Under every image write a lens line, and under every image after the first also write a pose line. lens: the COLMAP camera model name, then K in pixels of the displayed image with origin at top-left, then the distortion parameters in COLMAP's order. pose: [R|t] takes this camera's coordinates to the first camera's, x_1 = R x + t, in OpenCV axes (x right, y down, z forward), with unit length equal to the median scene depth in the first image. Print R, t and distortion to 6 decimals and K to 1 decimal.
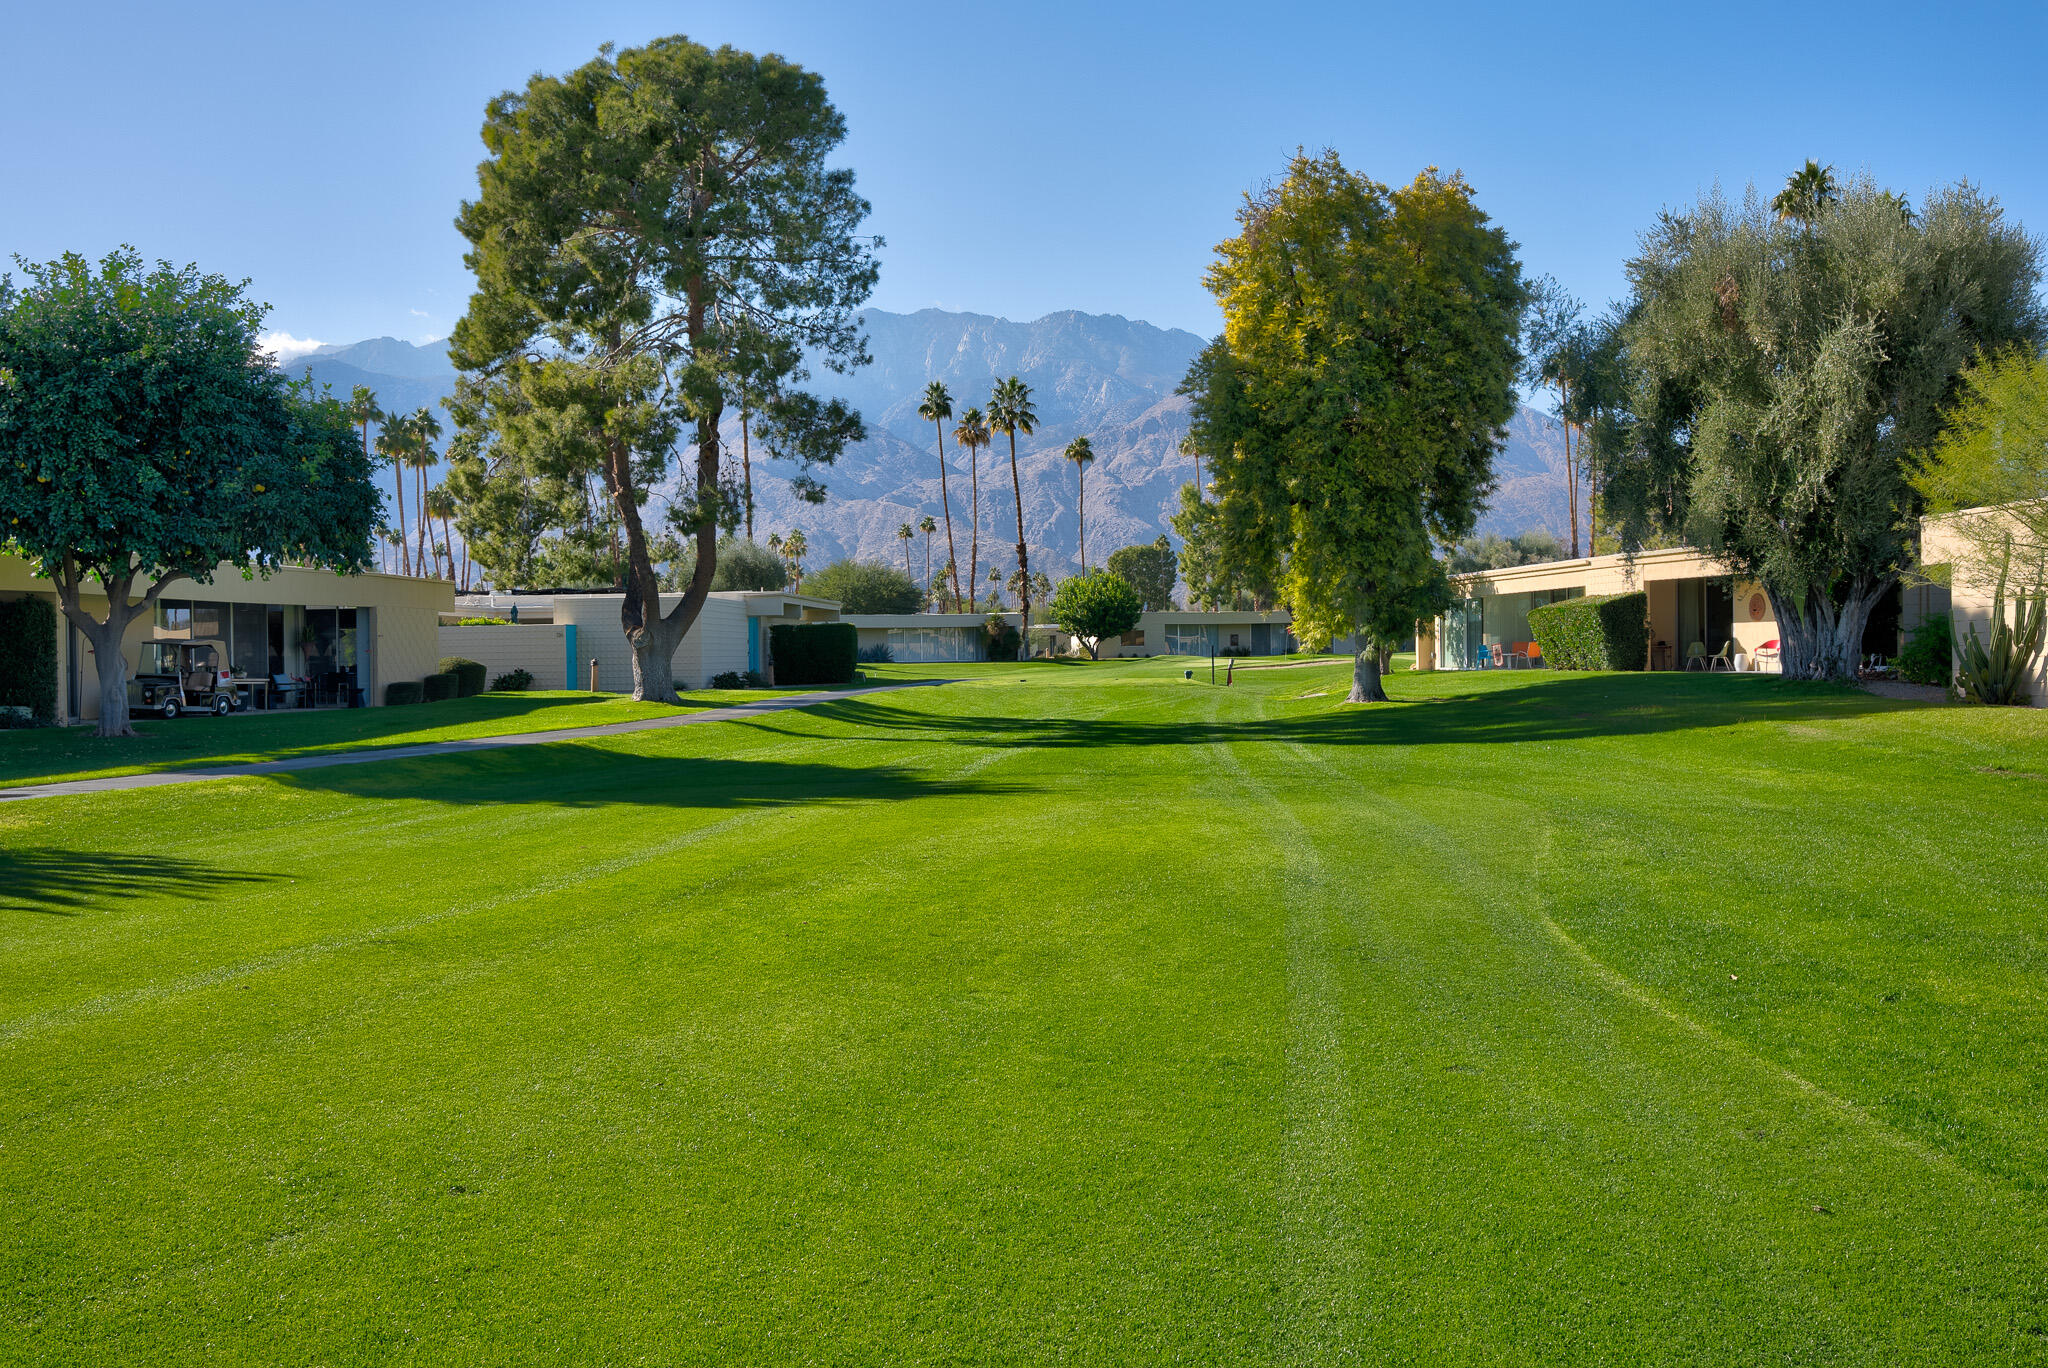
lens RADIAL K [[1810.9, 0, 1024.0], [0, 1810.9, 684.0], [0, 0, 1]] dist [-0.107962, 0.183366]
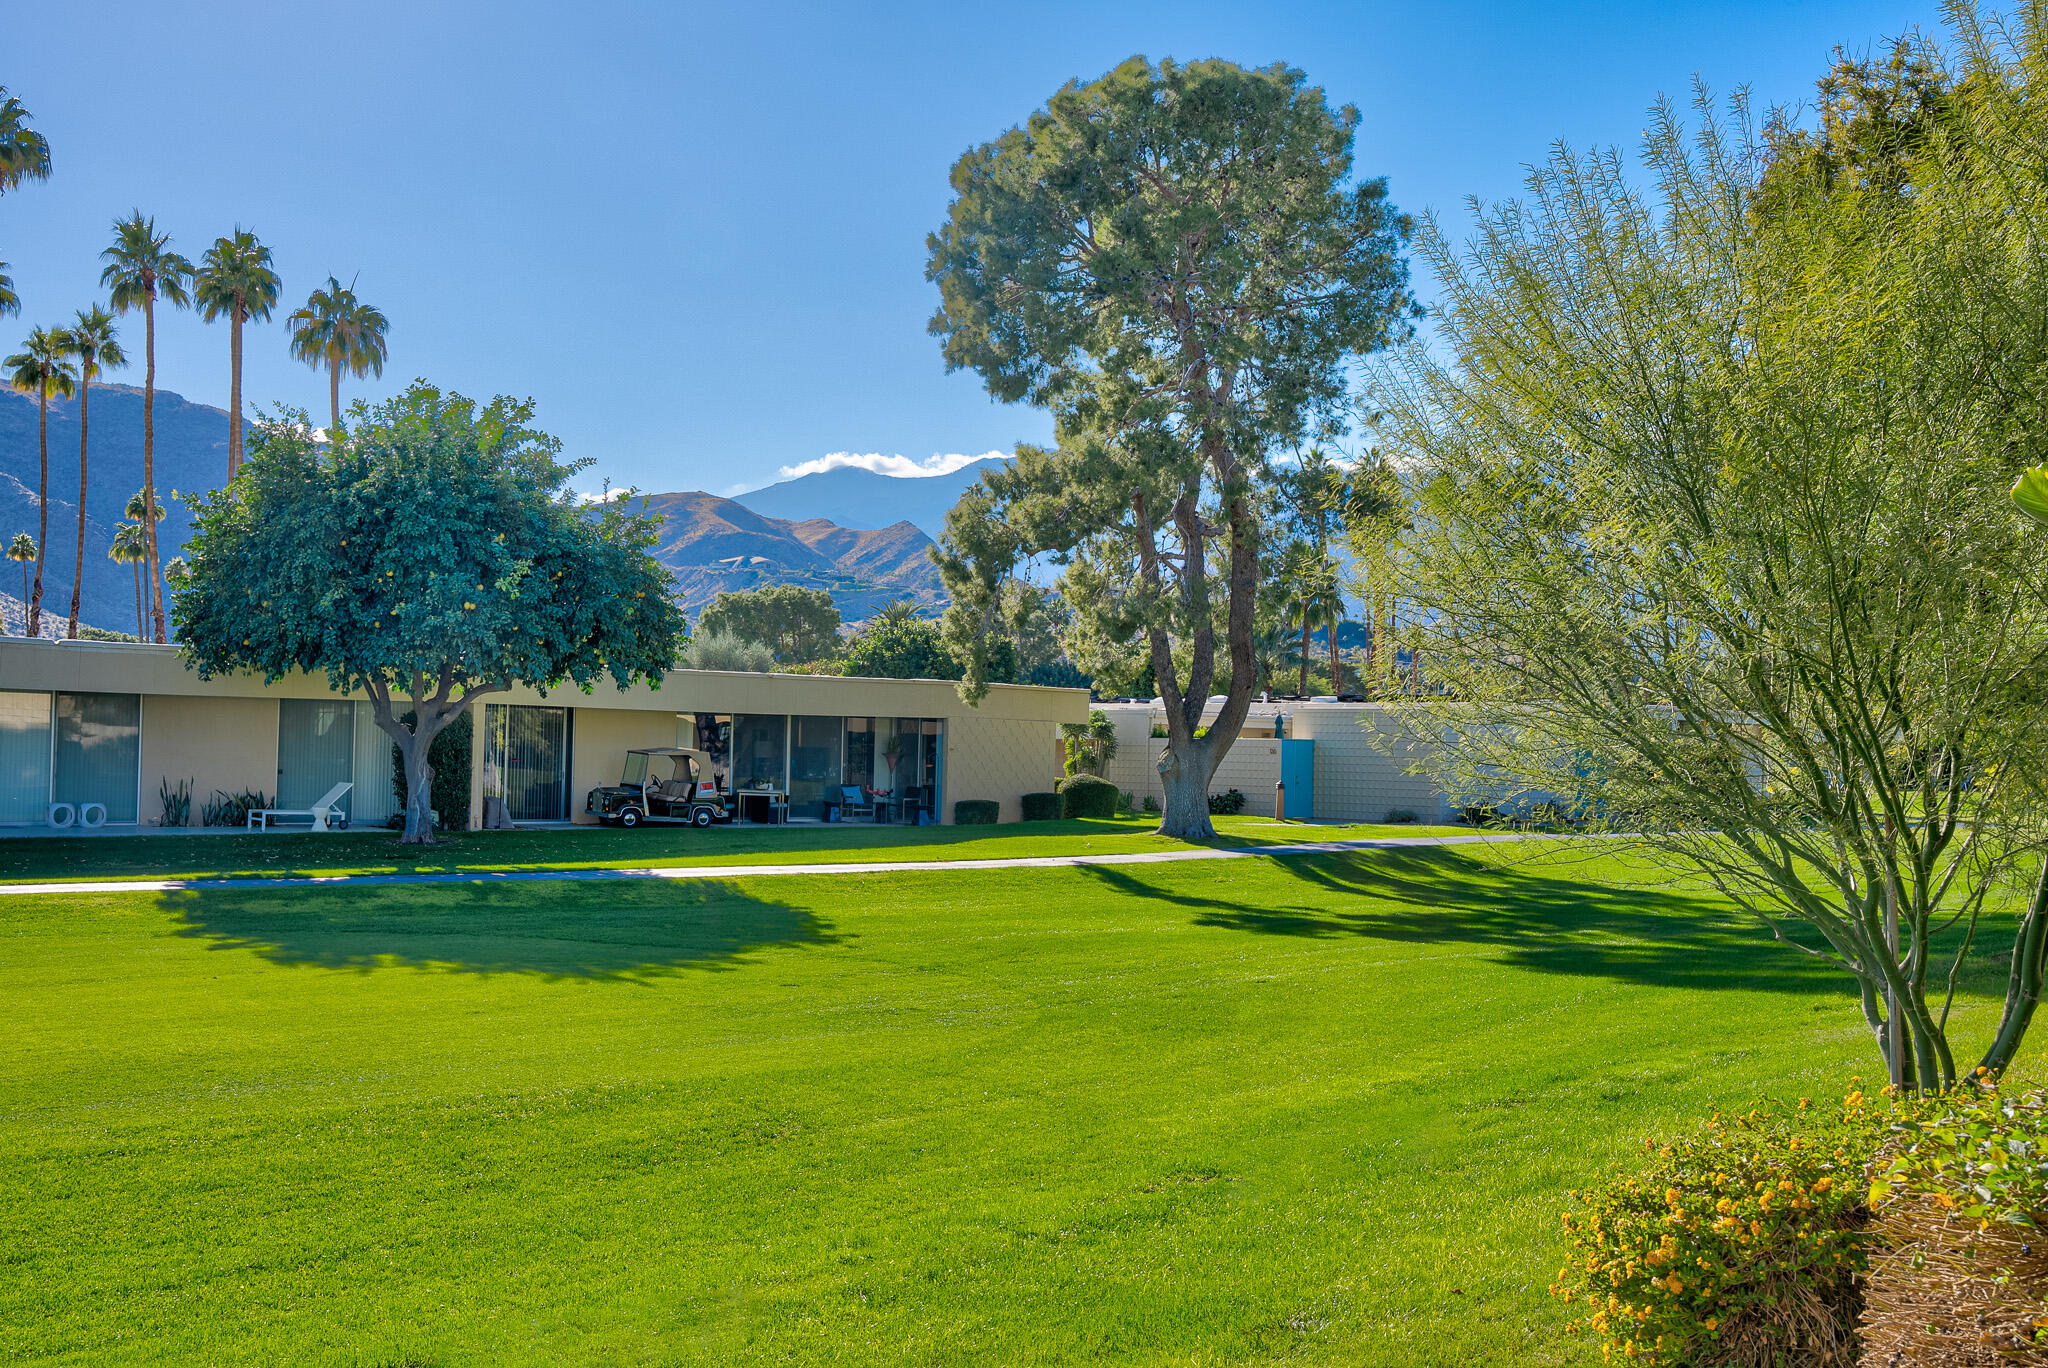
lens RADIAL K [[2093.9, 0, 1024.0], [0, 2093.9, 684.0], [0, 0, 1]] dist [-0.054516, 0.234118]
pose [[0.752357, 0.007208, -0.658716, 0.430551], [-0.040286, 0.998572, -0.035085, -0.026979], [0.657522, 0.052933, 0.751573, 0.233758]]
